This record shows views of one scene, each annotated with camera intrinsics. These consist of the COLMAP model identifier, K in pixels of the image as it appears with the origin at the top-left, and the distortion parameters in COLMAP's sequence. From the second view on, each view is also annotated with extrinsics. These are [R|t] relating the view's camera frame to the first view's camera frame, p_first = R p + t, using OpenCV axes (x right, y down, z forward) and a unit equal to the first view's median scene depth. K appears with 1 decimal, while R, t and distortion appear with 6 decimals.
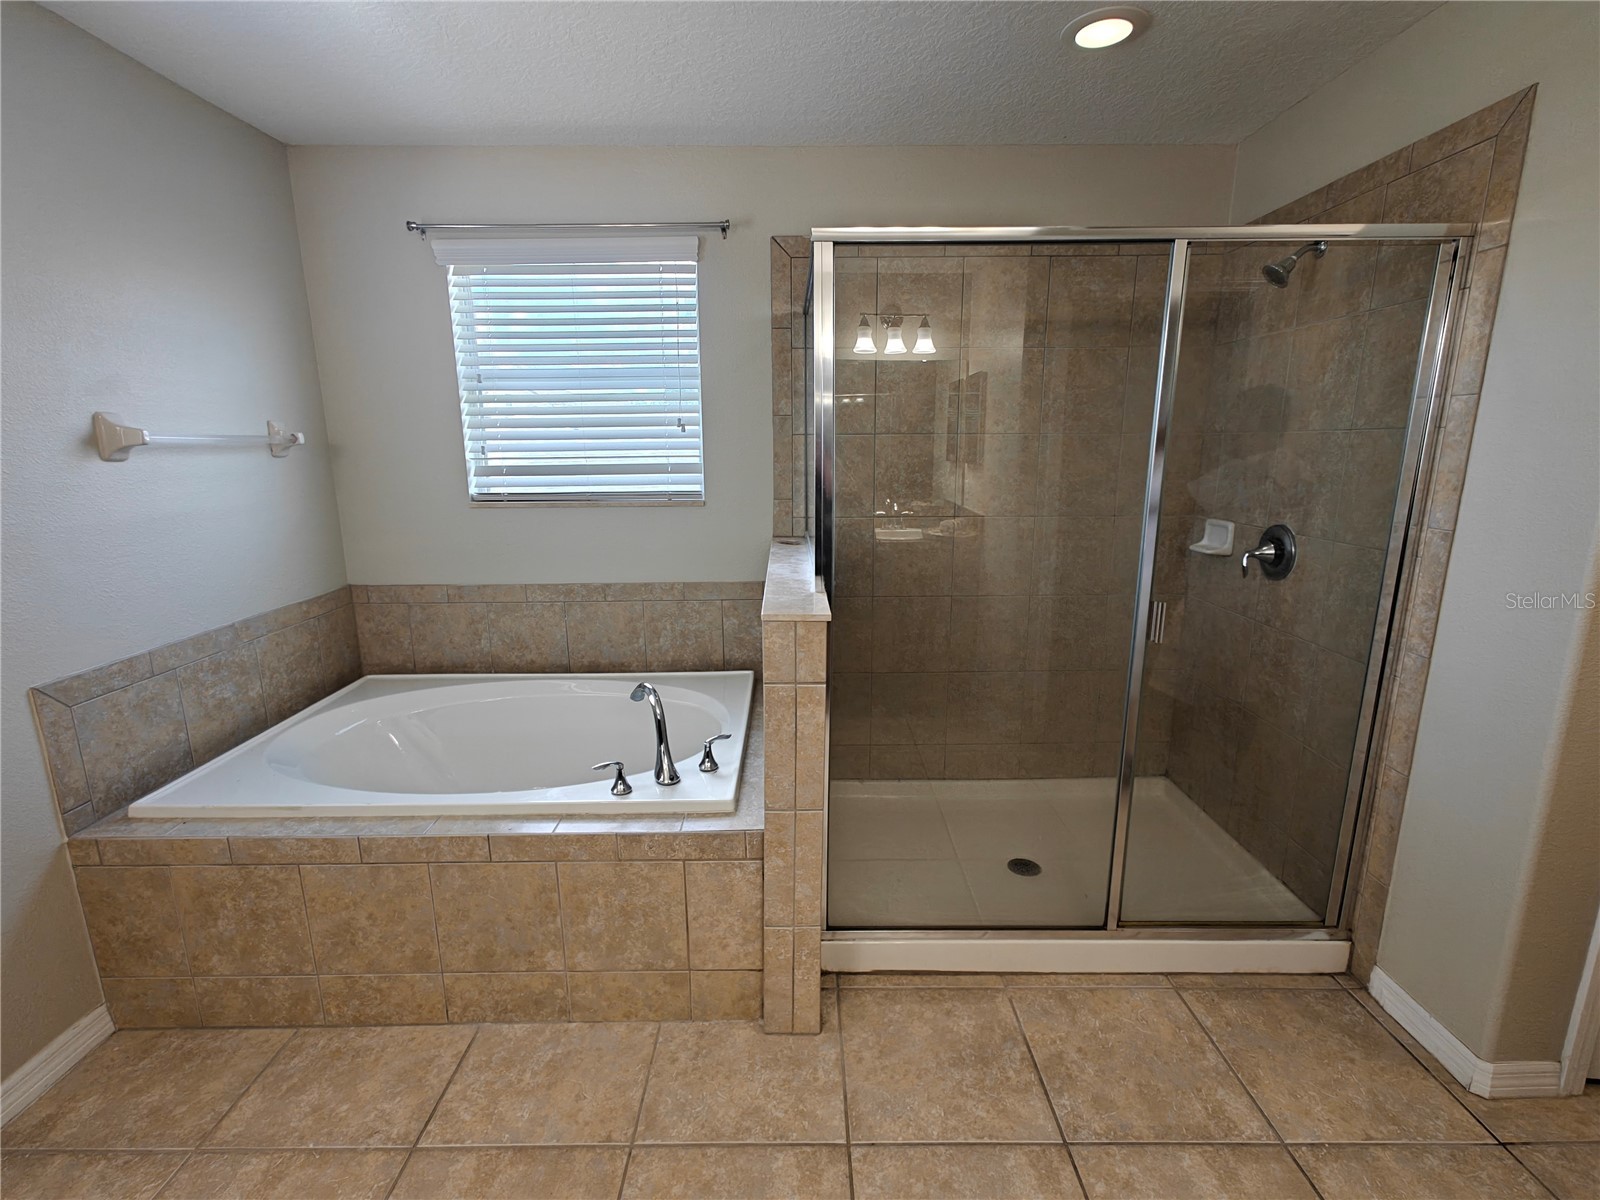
lens RADIAL K [[735.8, 0, 800.1], [0, 735.8, 598.6], [0, 0, 1]] dist [-0.003353, -0.000689]
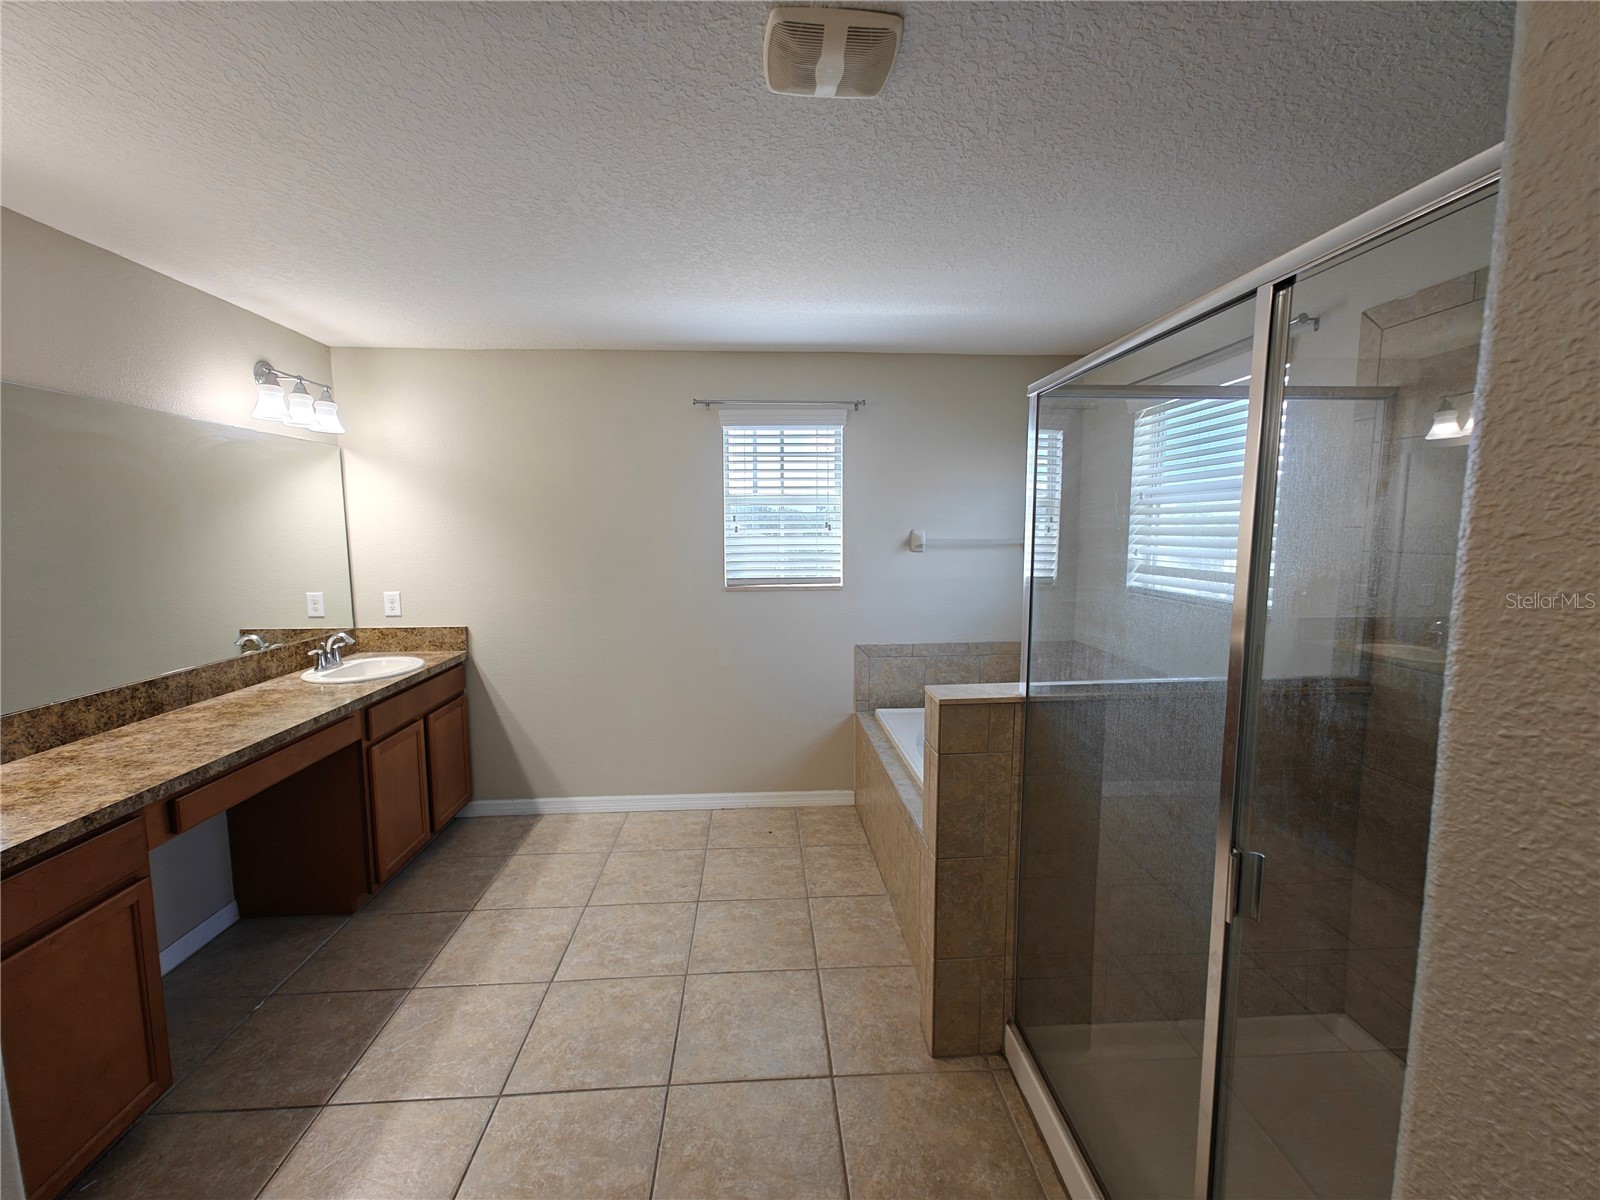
lens RADIAL K [[666.3, 0, 805.5], [0, 666.3, 598.3], [0, 0, 1]] dist [0.002915, -0.000364]
pose [[0.064123, 0.114346, -0.991369, 1.013133], [-0.202245, 0.974288, 0.099294, -0.194721], [0.977233, 0.194133, 0.085600, 0.579494]]
